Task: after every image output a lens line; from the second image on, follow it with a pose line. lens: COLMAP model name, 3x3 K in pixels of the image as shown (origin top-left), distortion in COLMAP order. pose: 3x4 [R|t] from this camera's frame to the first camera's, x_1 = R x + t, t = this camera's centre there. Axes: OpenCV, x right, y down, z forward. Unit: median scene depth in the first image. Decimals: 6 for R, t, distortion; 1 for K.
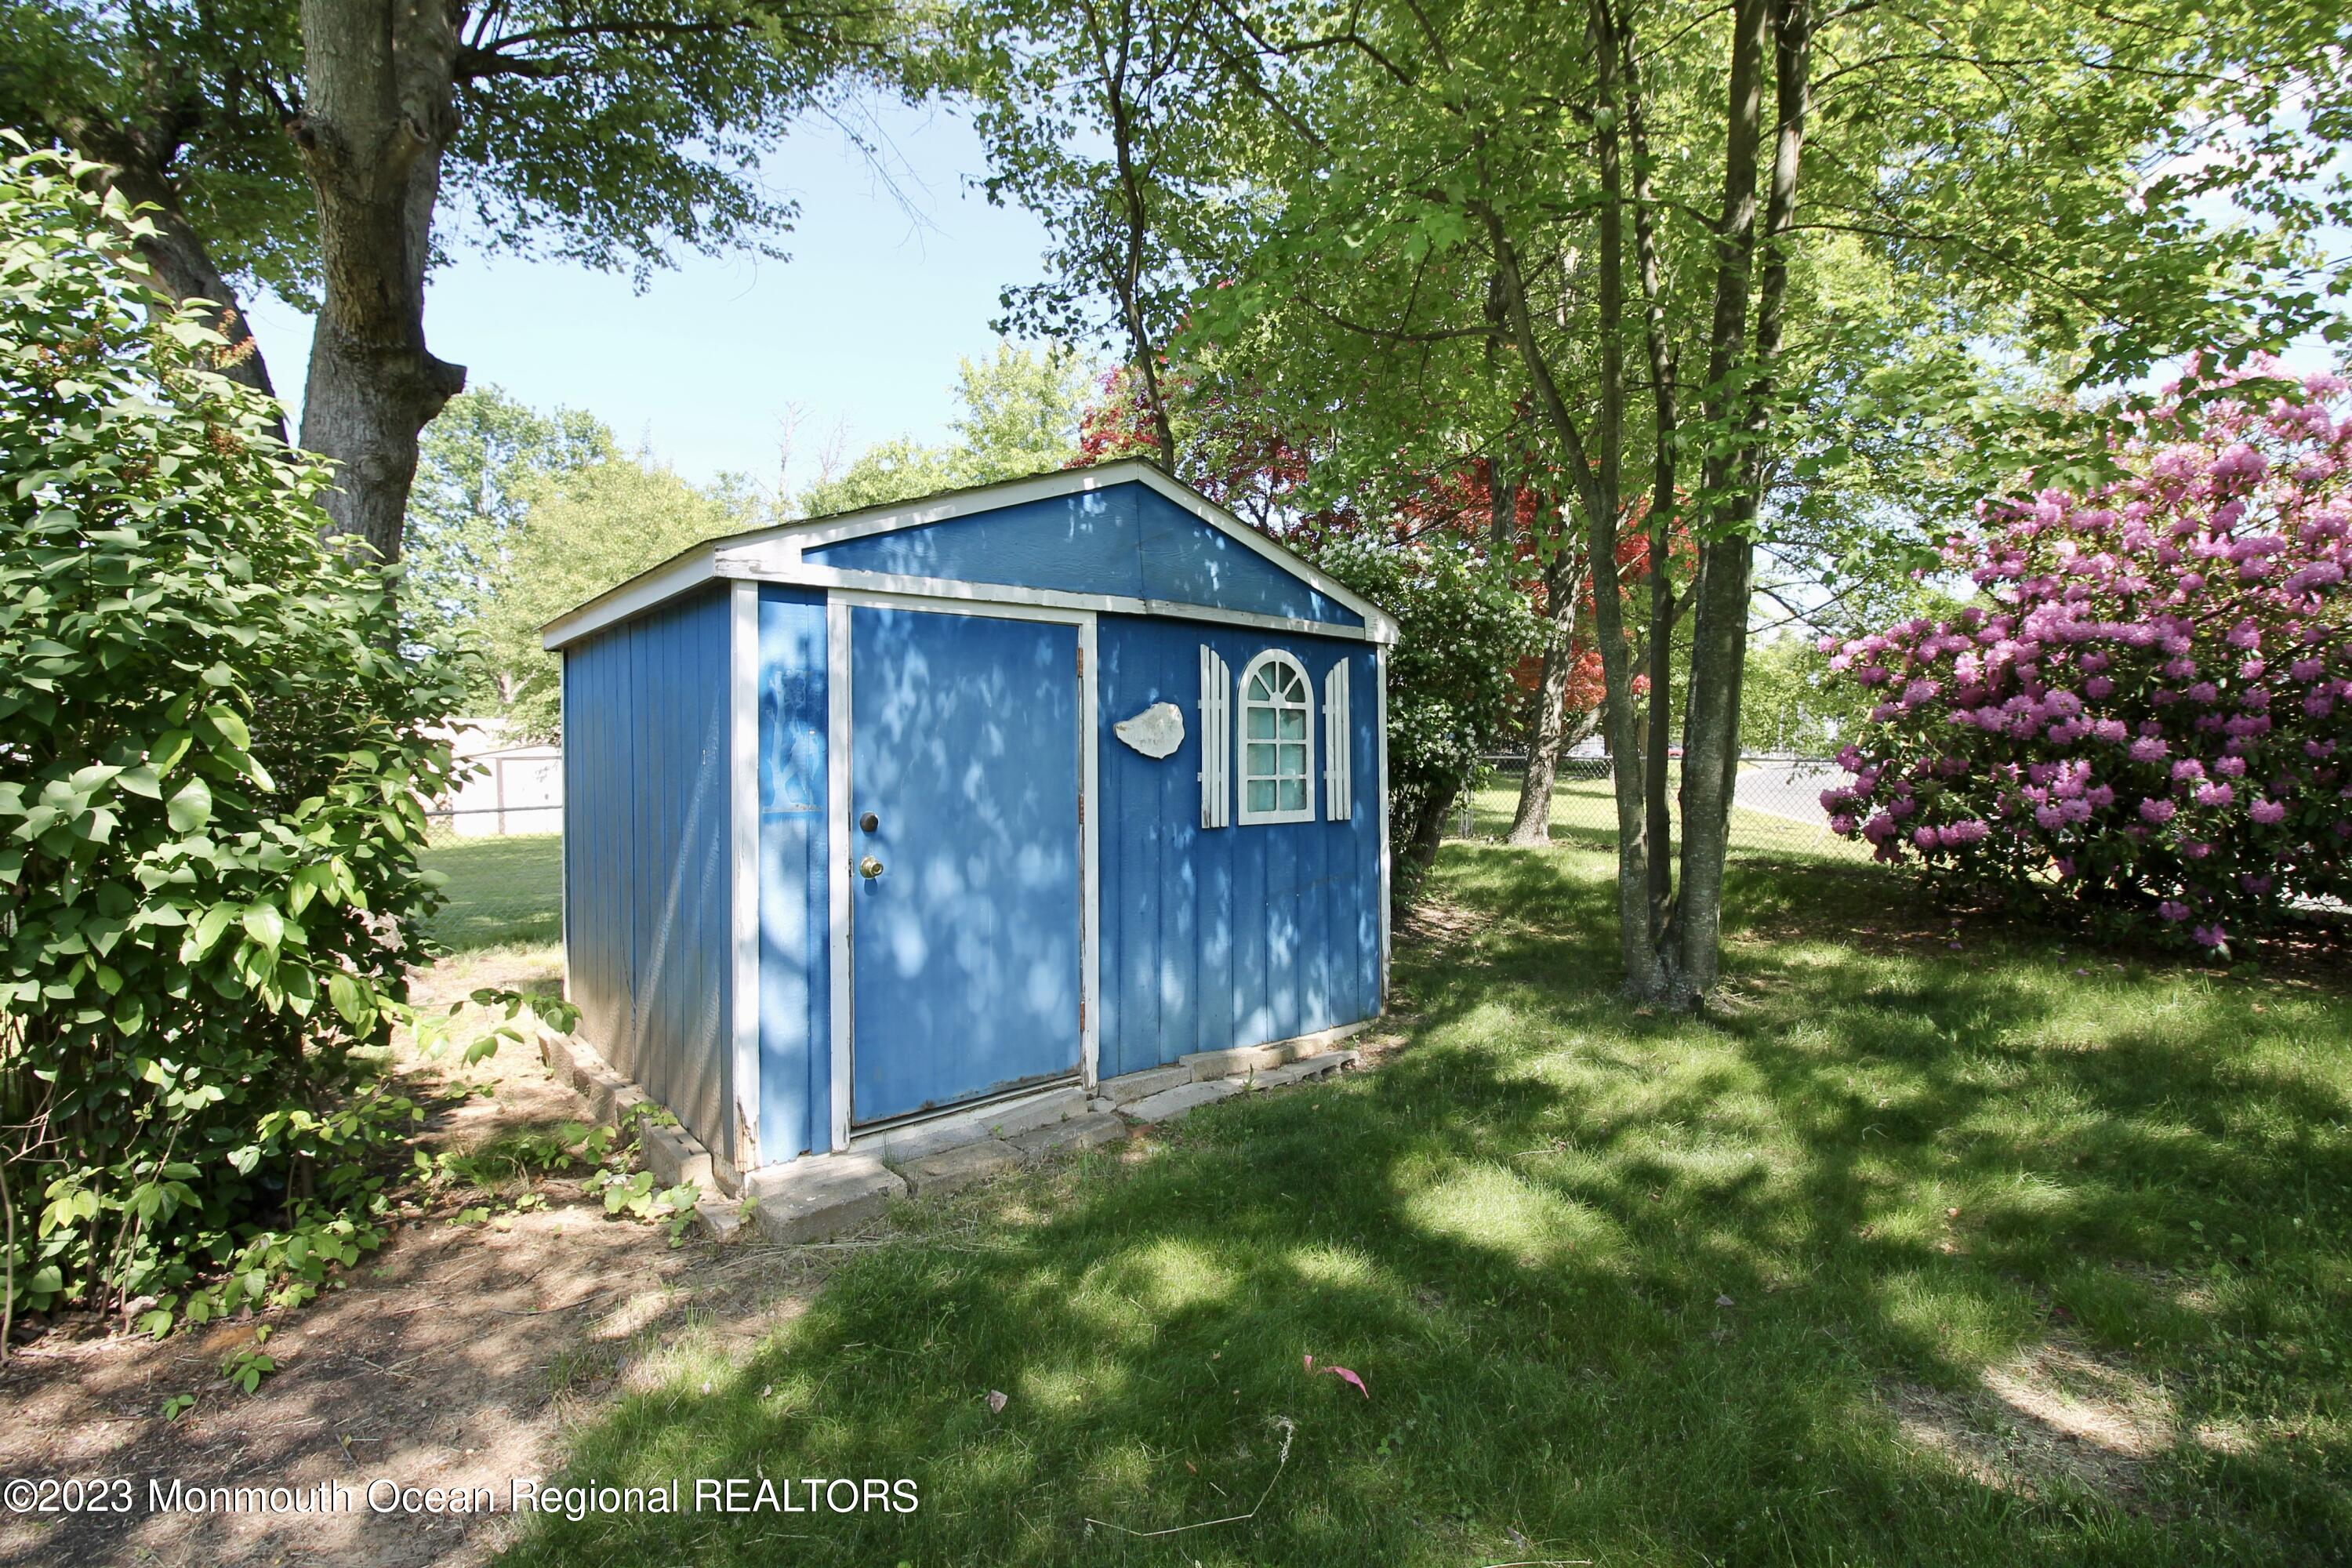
lens RADIAL K [[1068.5, 0, 1164.3], [0, 1068.5, 755.7], [0, 0, 1]] dist [-0.013671, -0.000516]
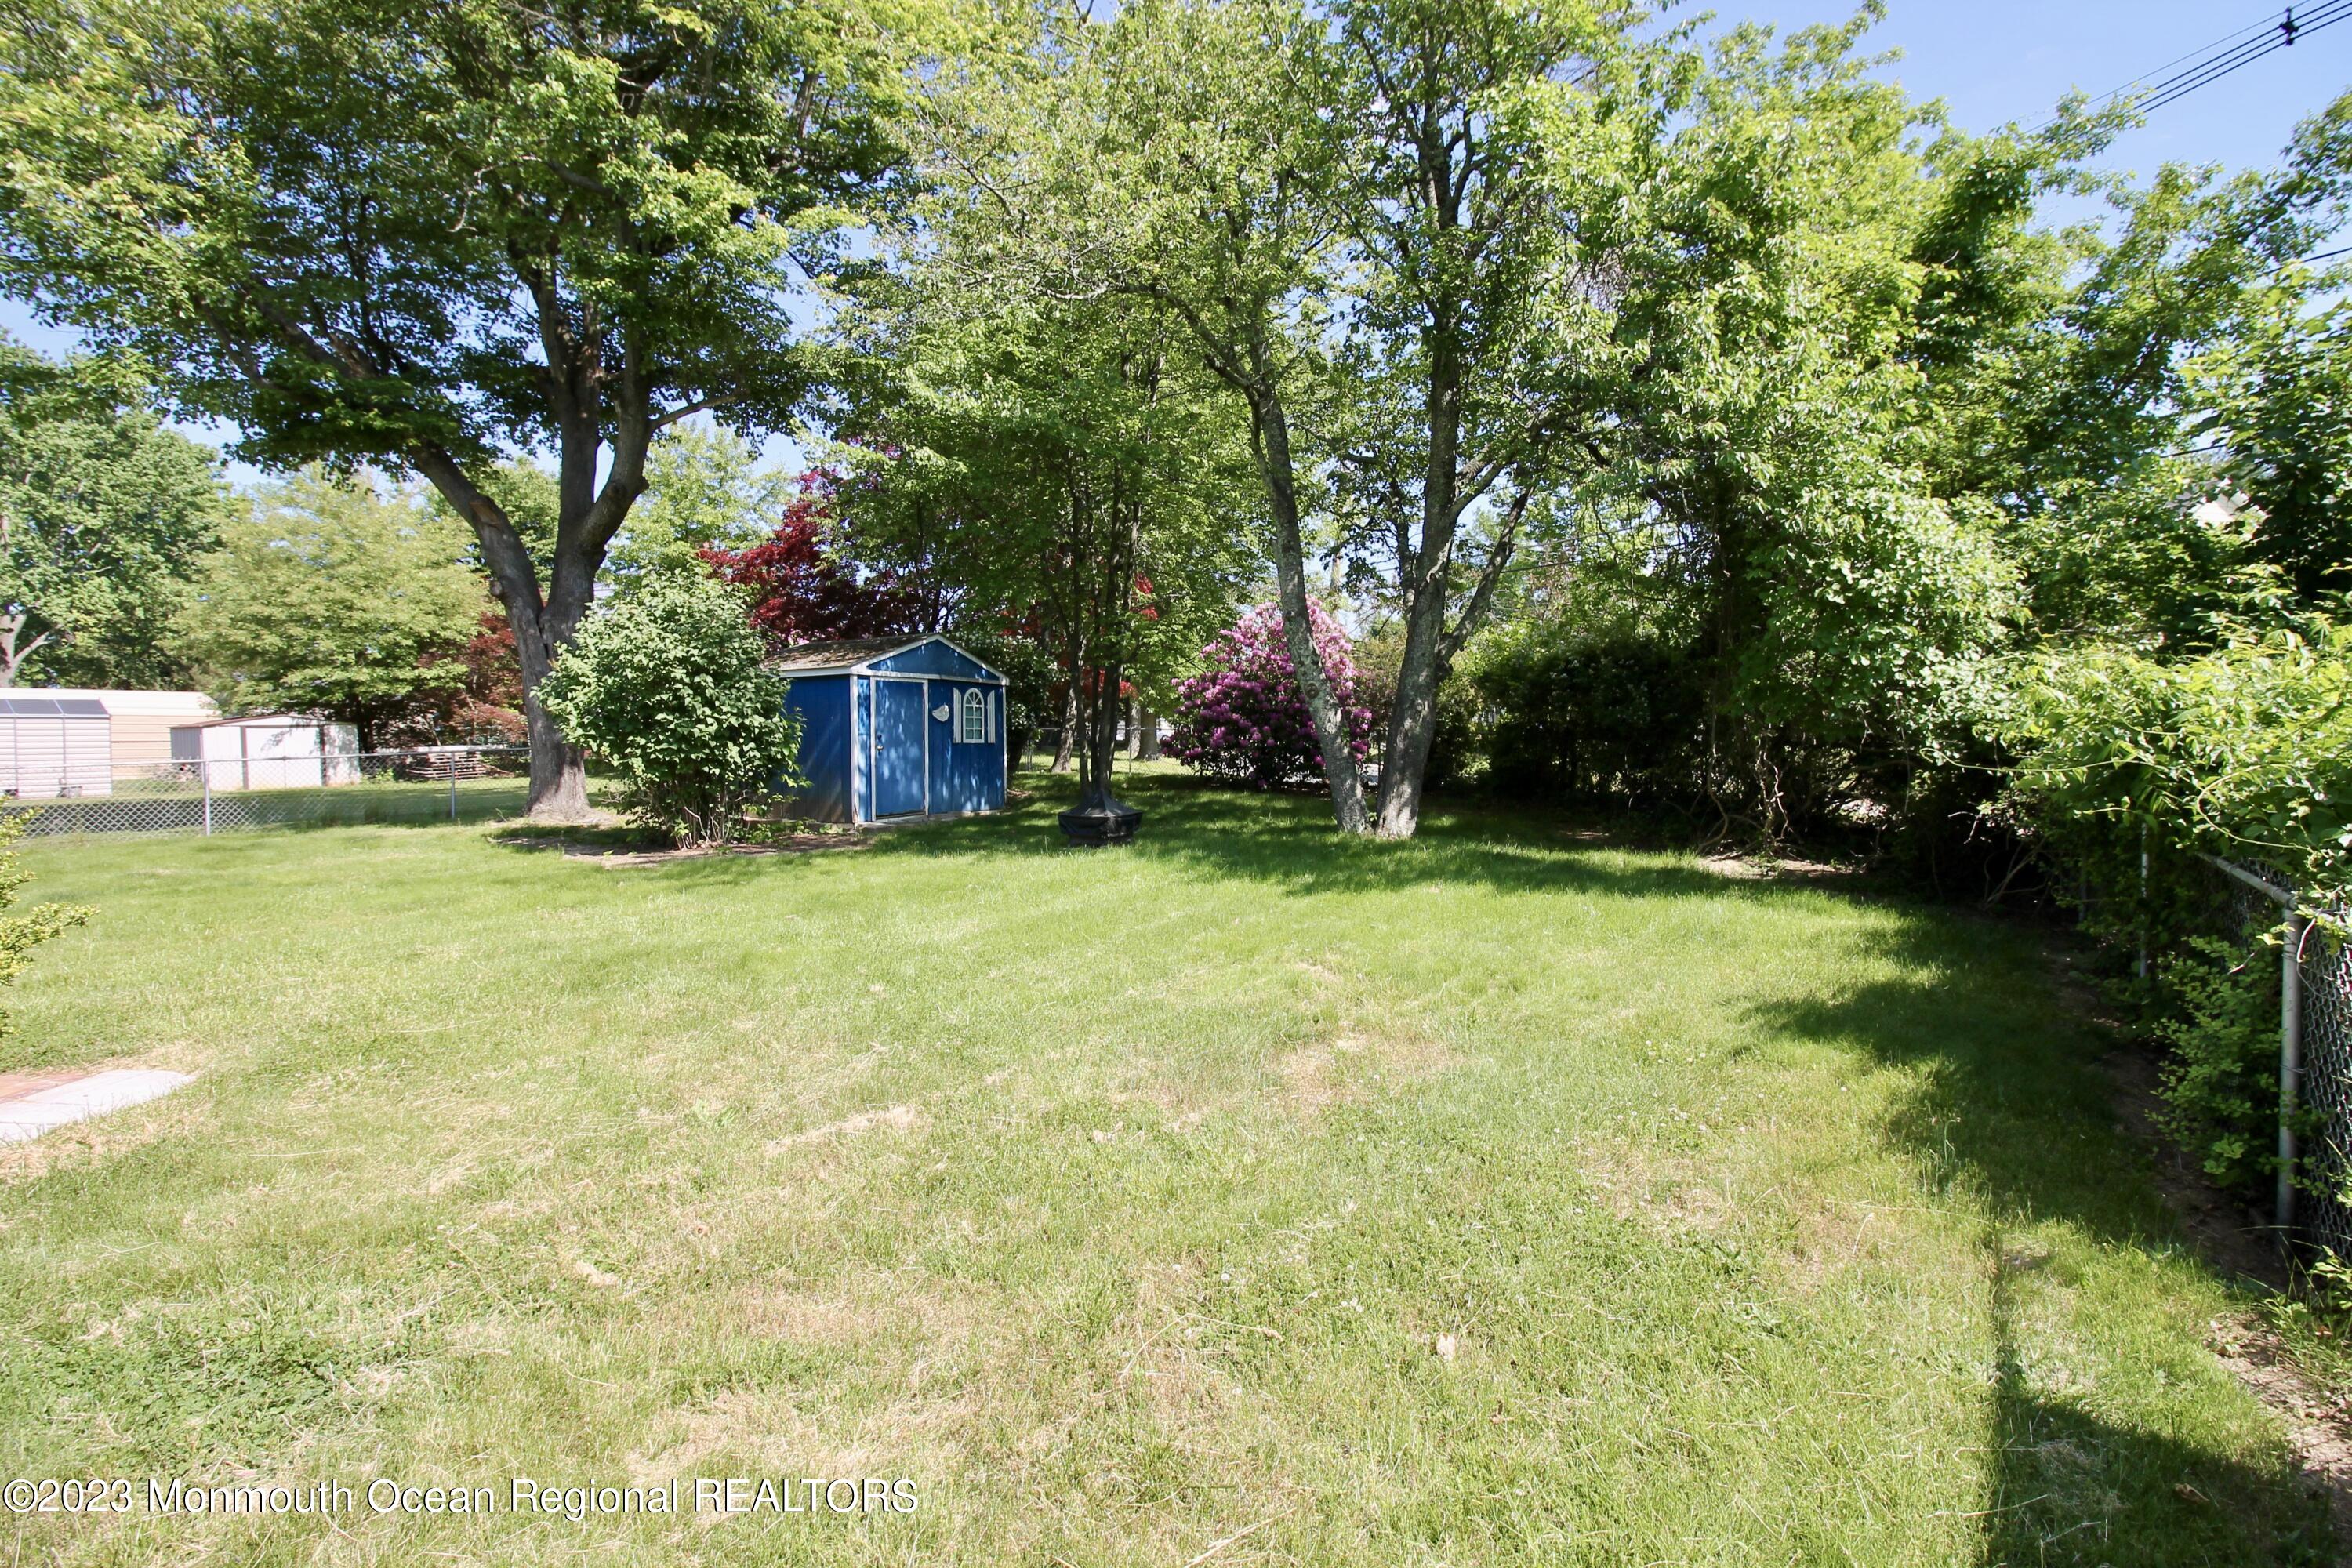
lens RADIAL K [[1092.5, 0, 1178.4], [0, 1092.5, 754.7], [0, 0, 1]] dist [-0.000155, -0.015113]
pose [[0.915428, 0.002111, 0.402477, -0.710122], [-0.009776, 0.999808, 0.016990, 0.038102], [-0.402363, -0.019488, 0.915273, -2.445069]]
